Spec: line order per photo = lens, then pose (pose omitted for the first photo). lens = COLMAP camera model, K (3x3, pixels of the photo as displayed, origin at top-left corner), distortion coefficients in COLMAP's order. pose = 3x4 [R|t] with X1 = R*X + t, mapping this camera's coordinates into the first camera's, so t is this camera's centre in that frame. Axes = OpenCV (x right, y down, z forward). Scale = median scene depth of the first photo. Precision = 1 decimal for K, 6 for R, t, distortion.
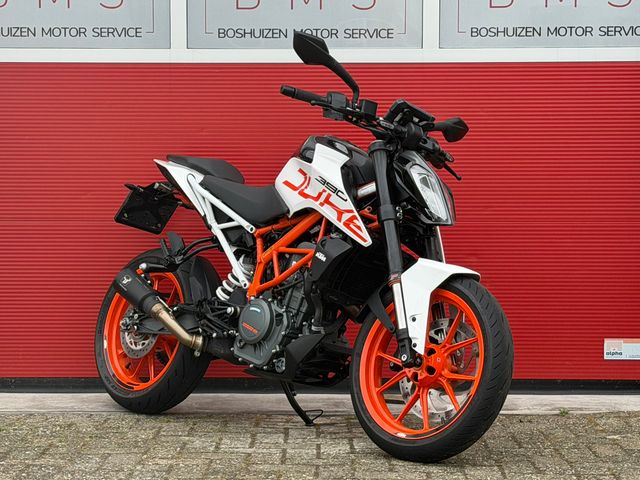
lens RADIAL K [[1596.5, 0, 304.3], [0, 1596.5, 240.7], [0, 0, 1]] dist [0.136928, 0.000000]
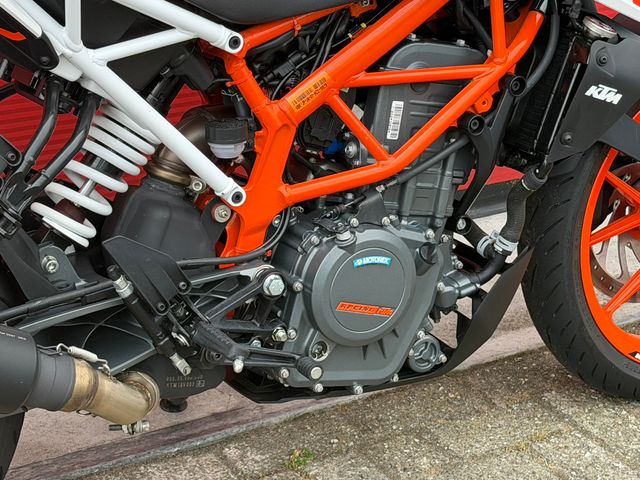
lens RADIAL K [[1596.5, 0, 313.8], [0, 1596.5, 238.0], [0, 0, 1]] dist [0.136928, 0.000000]
pose [[0.235301, -0.474451, 0.848251, -0.337170], [-0.079092, 0.860514, 0.503250, -0.143801], [-0.968699, -0.185505, 0.164955, 0.920617]]
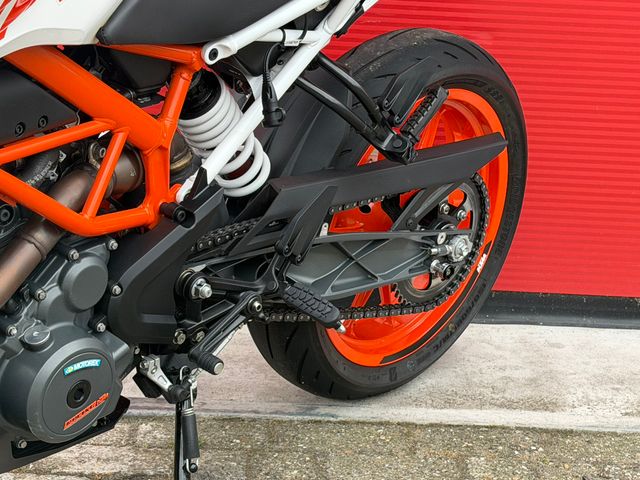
lens RADIAL K [[1509.6, 0, 334.1], [0, 1509.6, 248.6], [0, 0, 1]] dist [0.129236, 0.000000]
pose [[0.996928, 0.038050, 0.068461, 0.041009], [-0.055254, 0.961156, 0.270420, -0.051981], [-0.055512, -0.273372, 0.960305, 0.657337]]
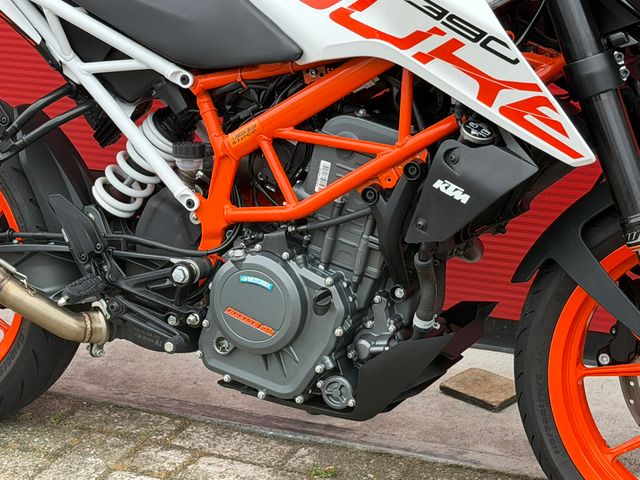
lens RADIAL K [[1596.5, 0, 304.8], [0, 1596.5, 256.2], [0, 0, 1]] dist [0.136928, 0.000000]
pose [[0.926967, -0.225889, 0.299509, -0.145519], [0.089518, 0.908517, 0.408147, -0.140086], [-0.364305, -0.351527, 0.862387, 0.590915]]
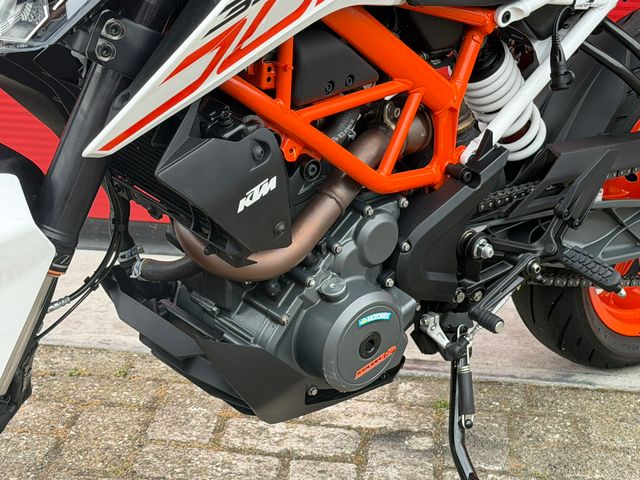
lens RADIAL K [[1509.6, 0, 310.6], [0, 1509.6, 262.1], [0, 0, 1]] dist [0.129236, 0.000000]
pose [[0.995773, 0.064816, -0.065083, 0.017658], [-0.042673, 0.953899, 0.297079, -0.048022], [0.081338, -0.293046, 0.952632, 0.648519]]
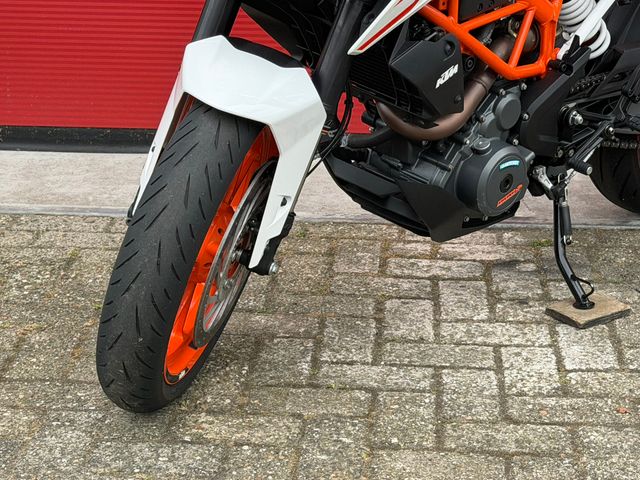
lens RADIAL K [[1509.6, 0, 329.4], [0, 1509.6, 265.1], [0, 0, 1]] dist [0.129236, 0.000000]
pose [[0.998686, 0.017162, -0.048294, -0.023268], [-0.000693, 0.946707, 0.322096, -0.066279], [0.051248, -0.321639, 0.945474, 0.481768]]
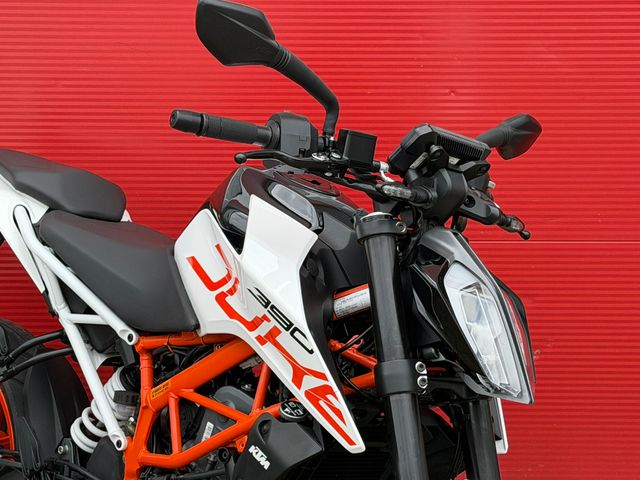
lens RADIAL K [[1596.5, 0, 322.7], [0, 1596.5, 256.2], [0, 0, 1]] dist [0.136928, 0.000000]
pose [[0.999411, -0.004483, 0.034021, 0.012296], [-0.001723, 0.983622, 0.180236, -0.128044], [-0.034272, -0.180189, 0.983035, 0.487881]]
